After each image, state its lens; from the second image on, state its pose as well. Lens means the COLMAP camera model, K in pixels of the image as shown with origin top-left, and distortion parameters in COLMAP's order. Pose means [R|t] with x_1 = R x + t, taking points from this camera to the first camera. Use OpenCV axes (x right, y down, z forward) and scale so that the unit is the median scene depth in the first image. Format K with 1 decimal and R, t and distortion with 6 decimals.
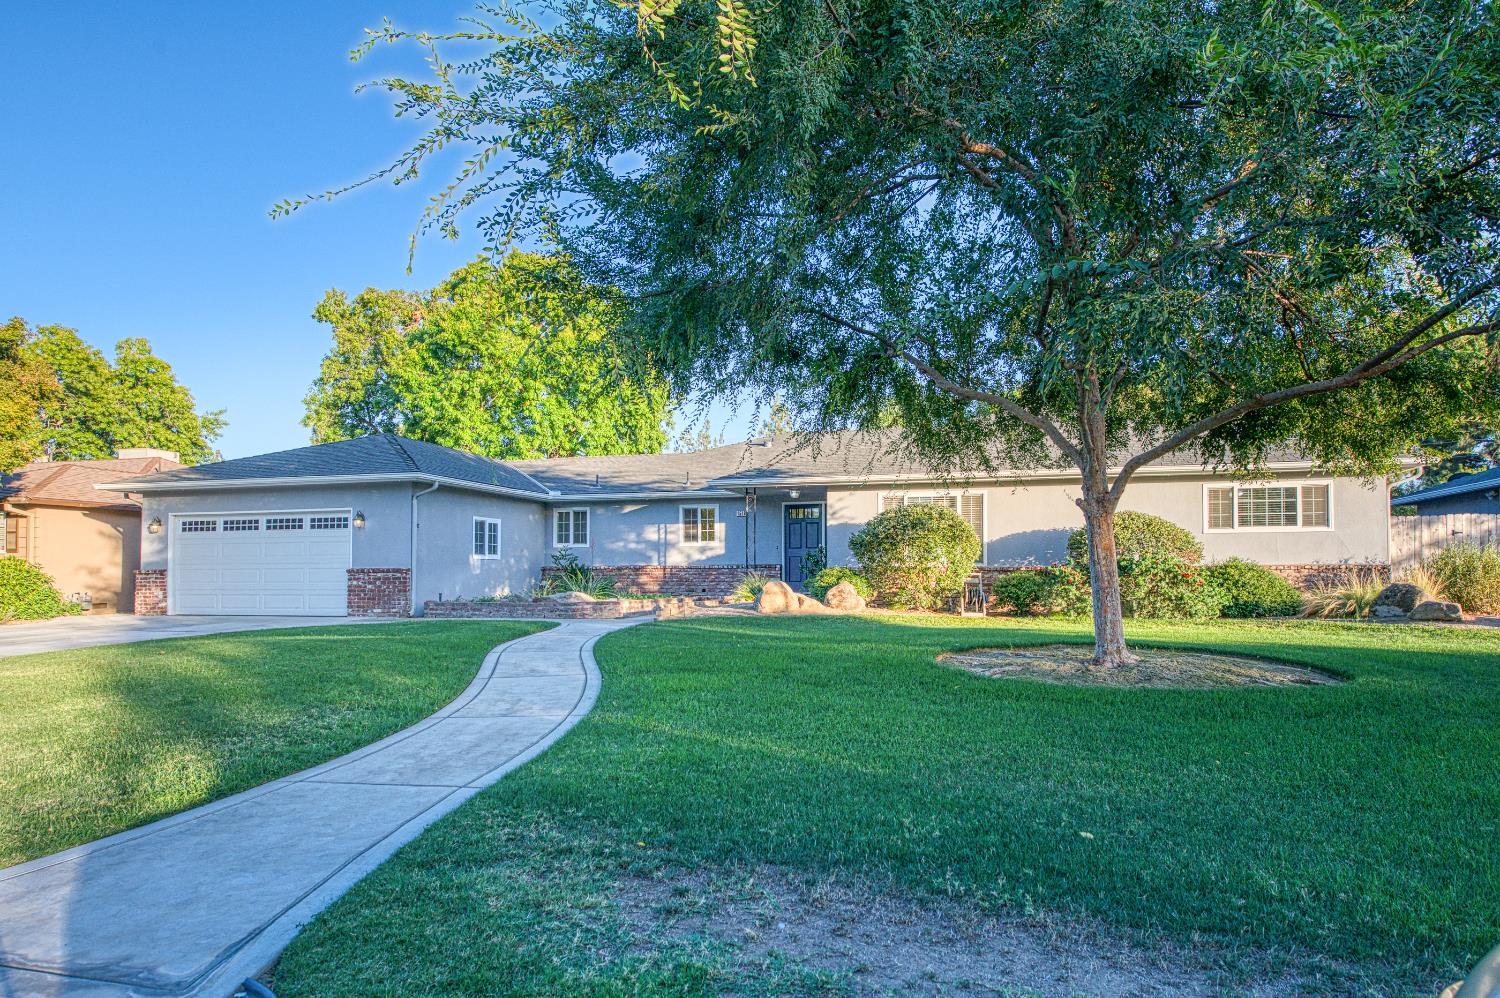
lens RADIAL K [[876.2, 0, 747.8], [0, 876.2, 497.3], [0, 0, 1]] dist [0.000382, -0.001977]
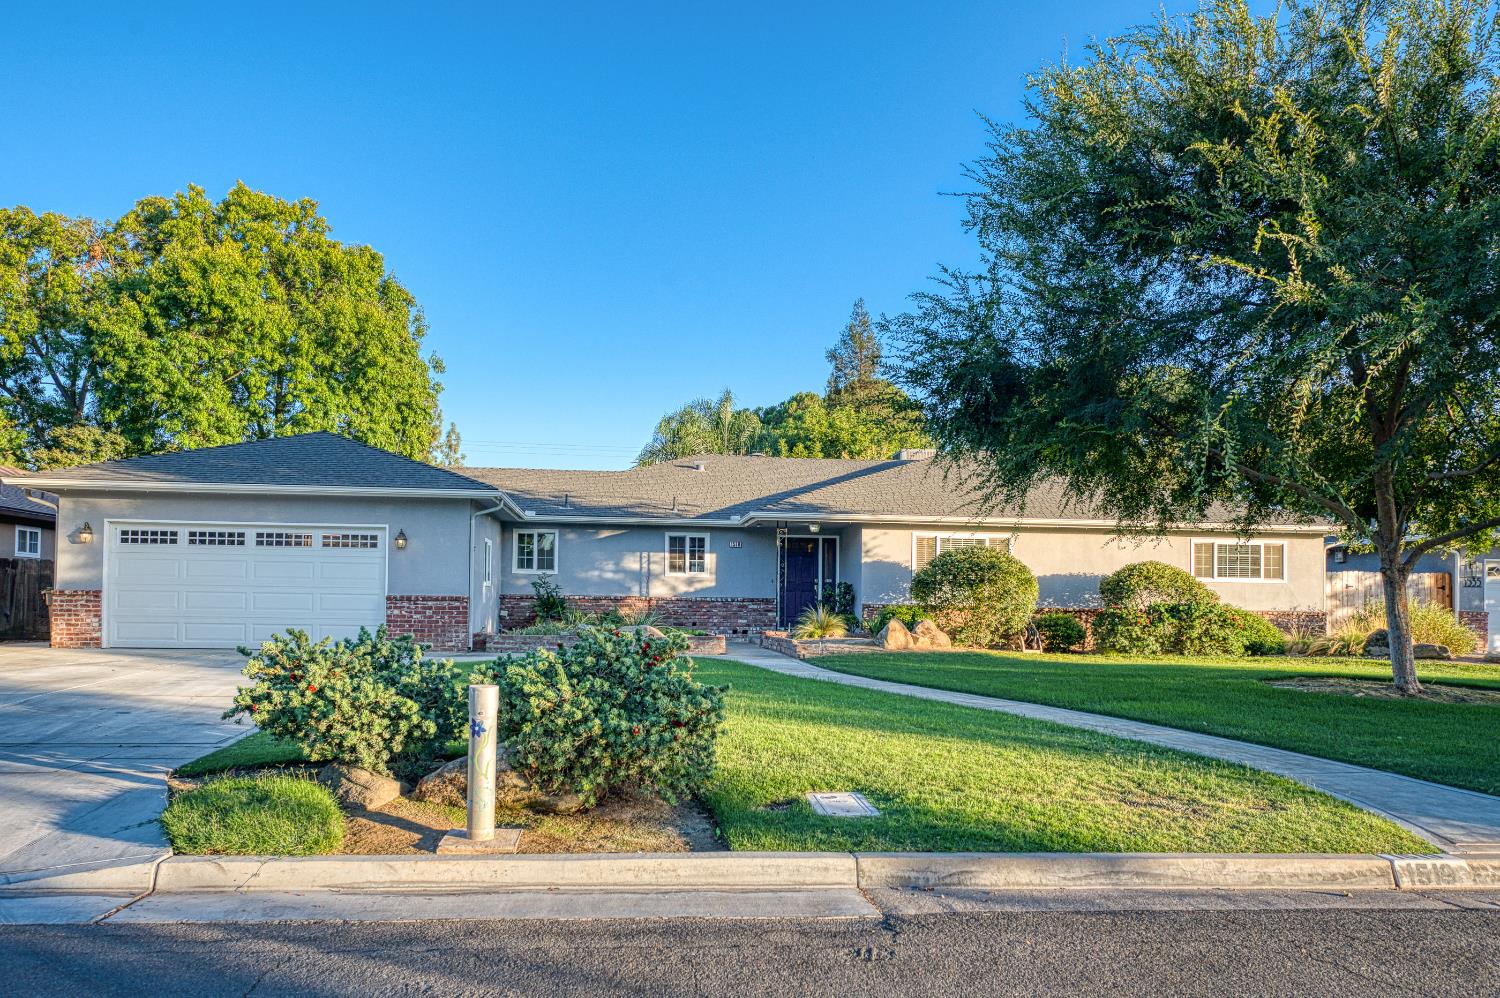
lens RADIAL K [[1068.0, 0, 648.0], [0, 1068.0, 504.3], [0, 0, 1]] dist [-0.000157, 0.001273]
pose [[0.941067, 0.049863, 0.334524, -0.486989], [-0.049491, 0.998728, -0.009643, -0.009153], [-0.334579, -0.007481, 0.942338, -0.063651]]
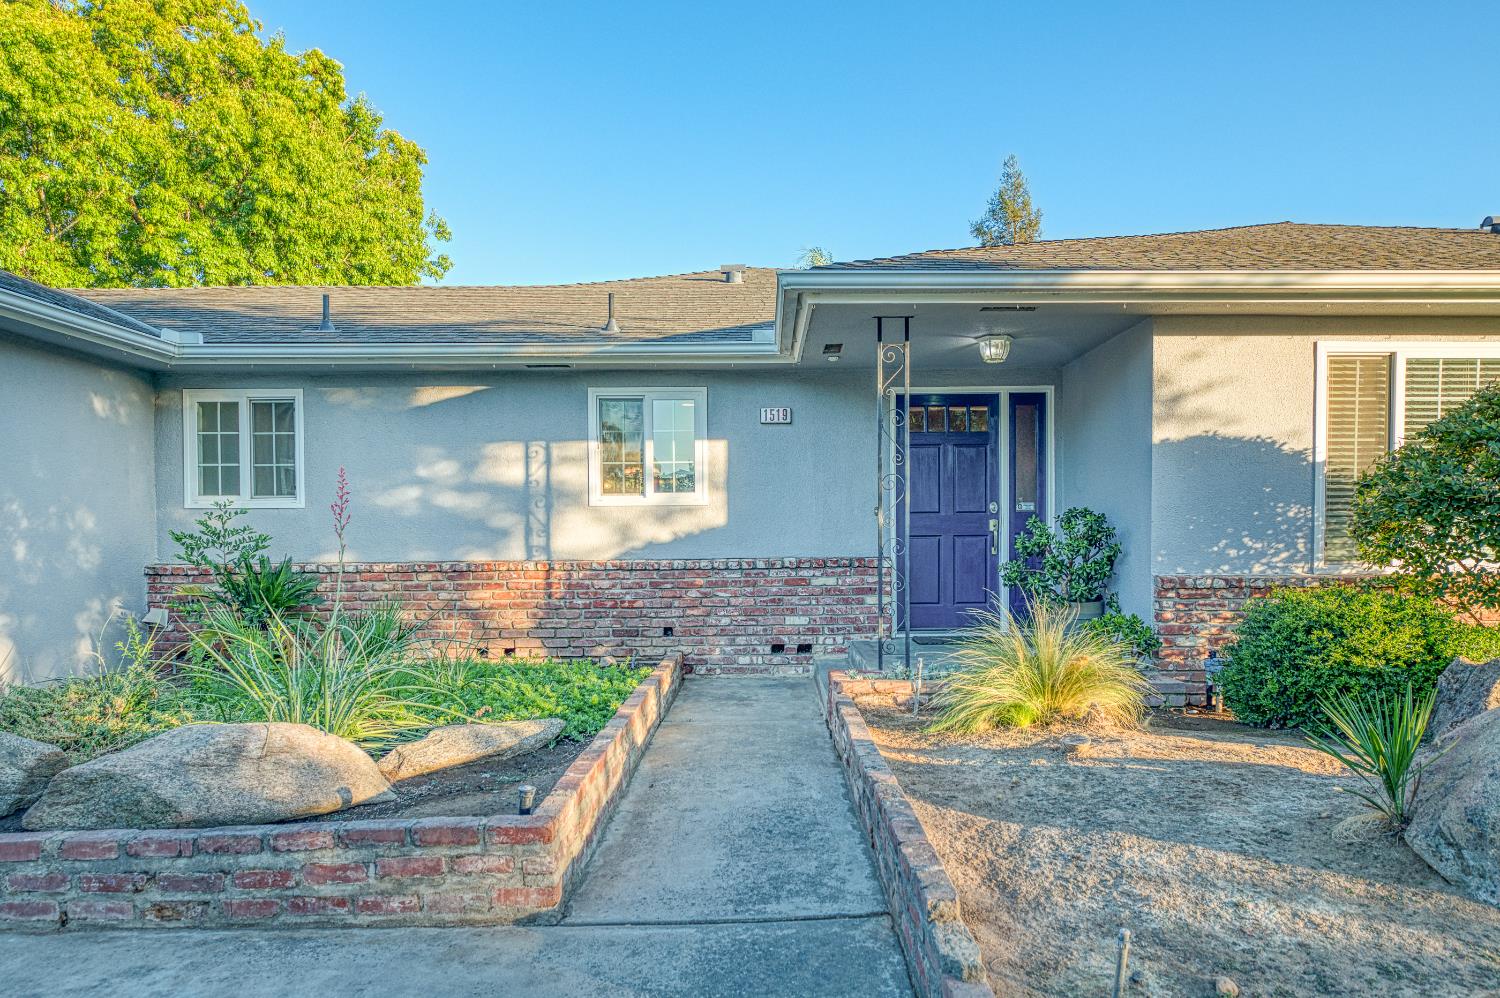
lens RADIAL K [[940.6, 0, 751.6], [0, 940.6, 531.9], [0, 0, 1]] dist [0.005915, 0.001352]
pose [[0.958428, -0.003092, 0.285318, -0.125321], [-0.020968, 0.996474, 0.081236, 0.034929], [-0.284563, -0.083842, 0.954984, 0.632800]]
